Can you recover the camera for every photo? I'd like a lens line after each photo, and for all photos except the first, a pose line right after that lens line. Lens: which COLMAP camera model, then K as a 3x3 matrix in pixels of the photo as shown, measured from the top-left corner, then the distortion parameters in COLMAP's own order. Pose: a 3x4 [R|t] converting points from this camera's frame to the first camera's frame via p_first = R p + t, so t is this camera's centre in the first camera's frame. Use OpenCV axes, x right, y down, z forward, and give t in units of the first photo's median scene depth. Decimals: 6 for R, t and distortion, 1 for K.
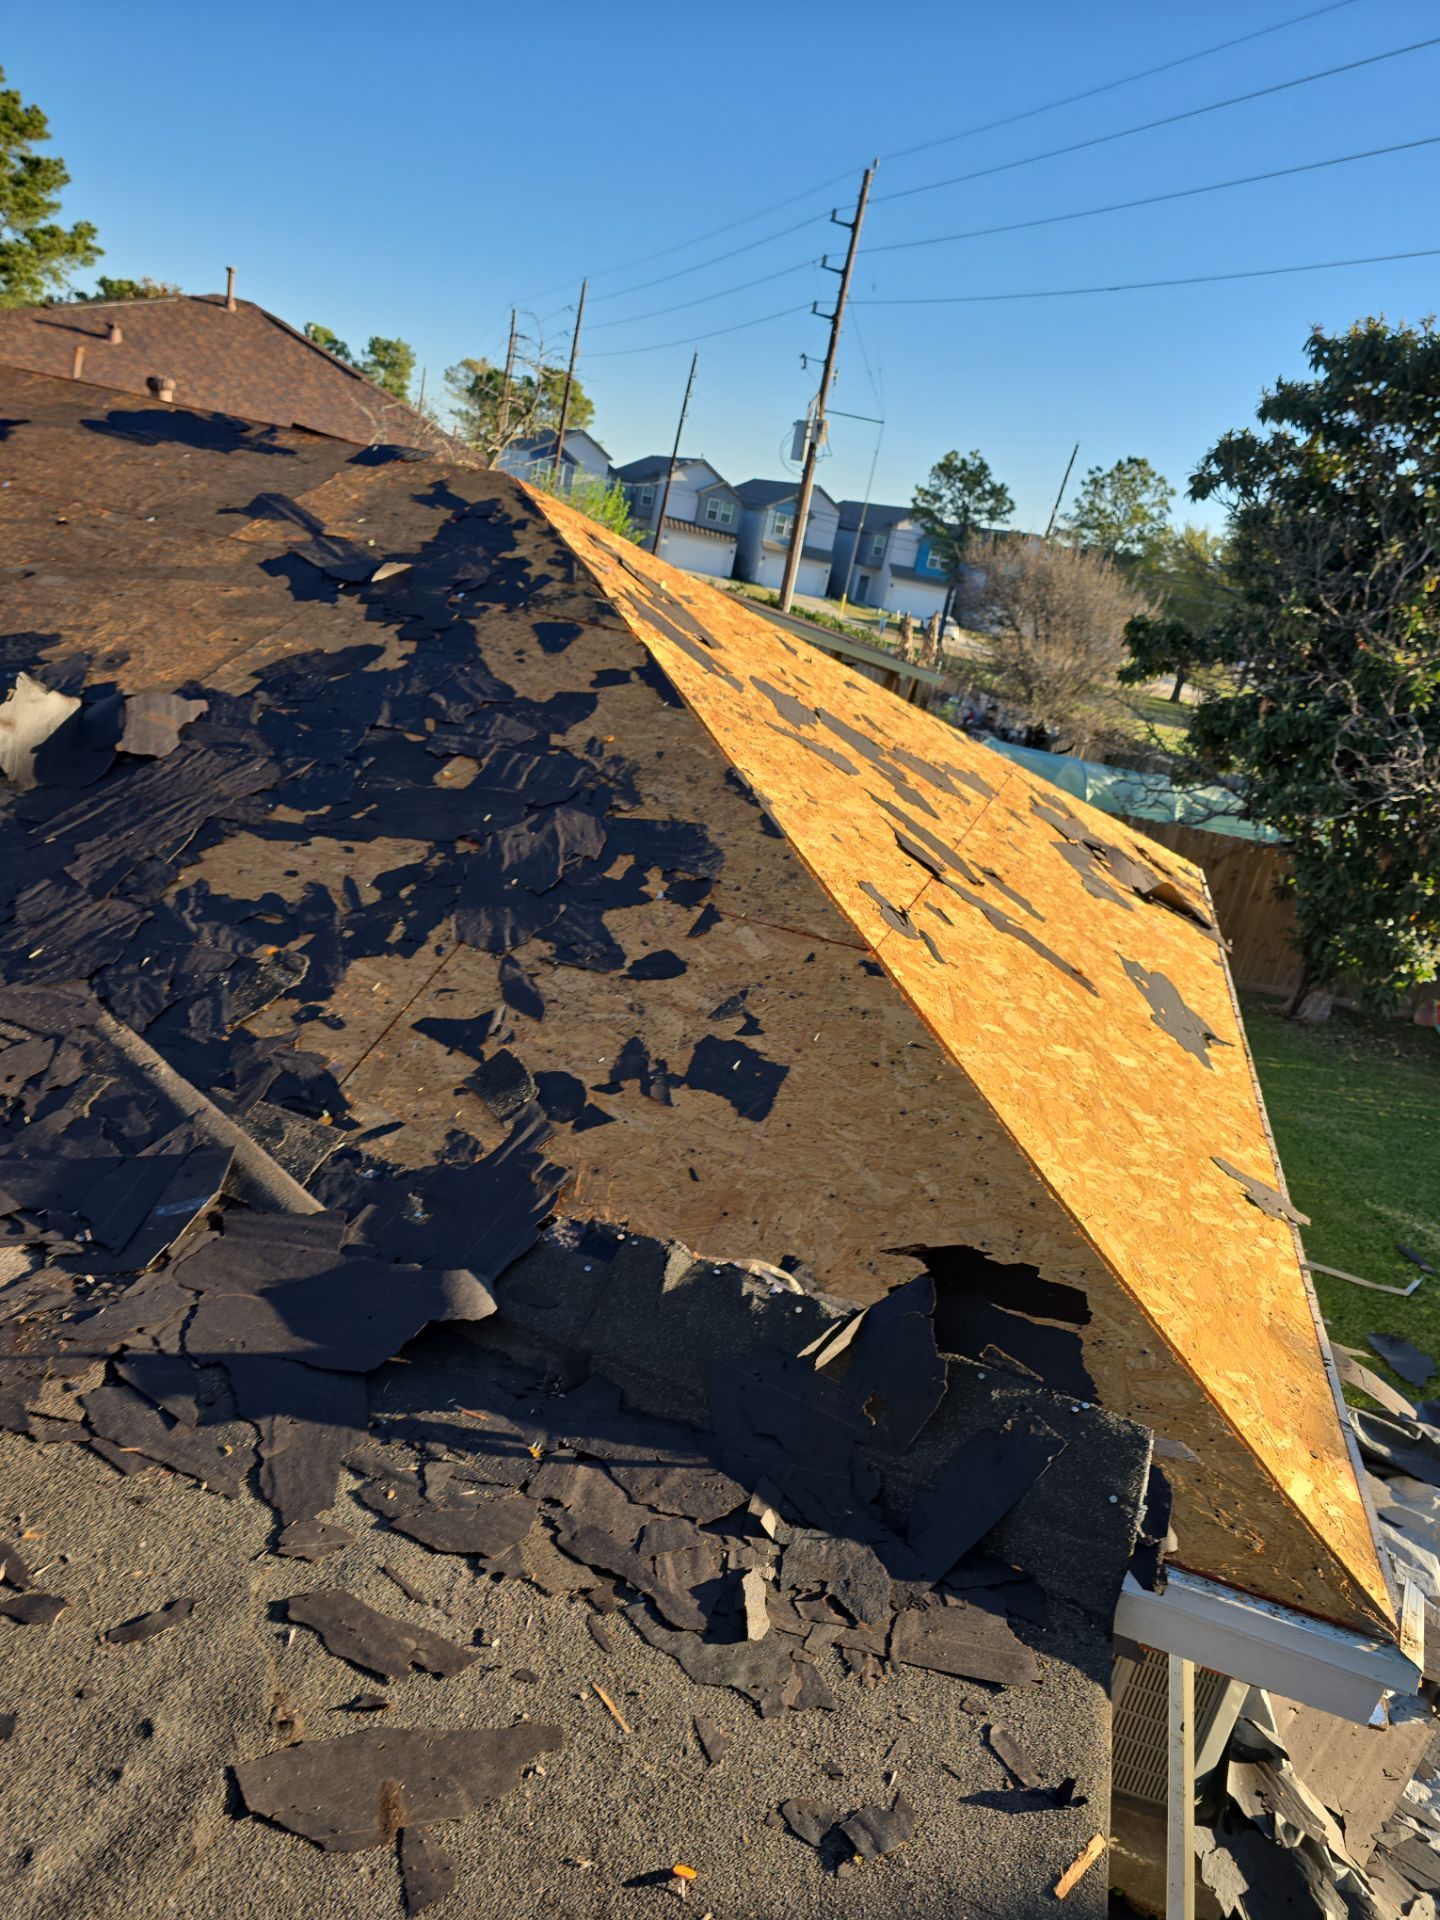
lens RADIAL K [[1287.1, 0, 732.8], [0, 1287.1, 963.8], [0, 0, 1]] dist [0.058555, -0.055070]
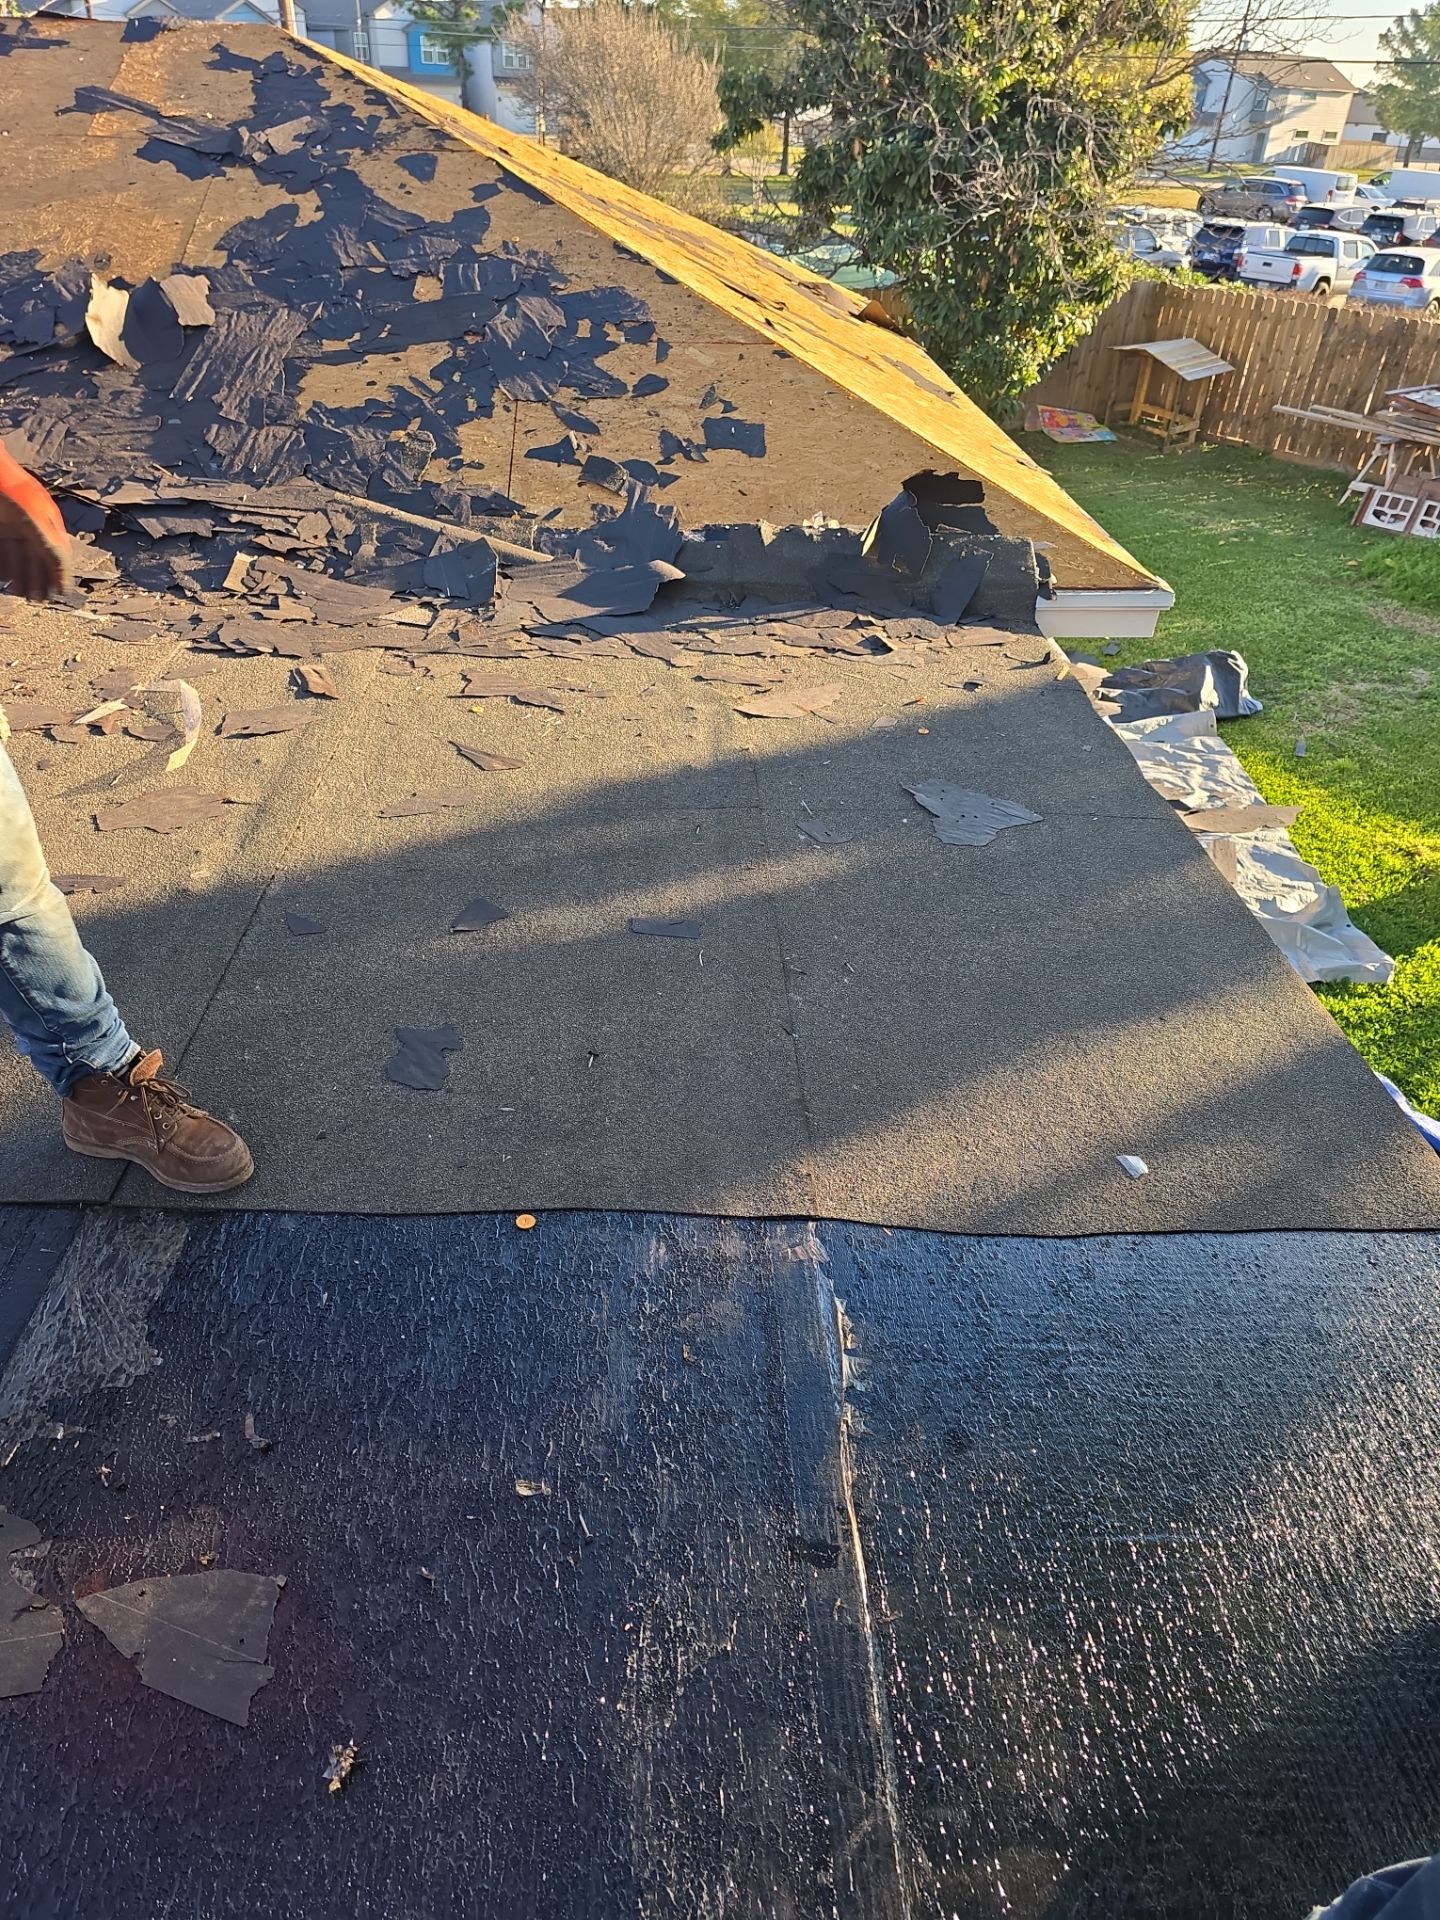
lens RADIAL K [[1287.1, 0, 720.6], [0, 1287.1, 956.8], [0, 0, 1]] dist [0.058555, -0.055070]
pose [[0.928724, -0.319735, 0.187726, -0.467475], [0.248150, 0.912211, 0.326025, 0.132773], [-0.275488, -0.256203, 0.926535, -0.570286]]
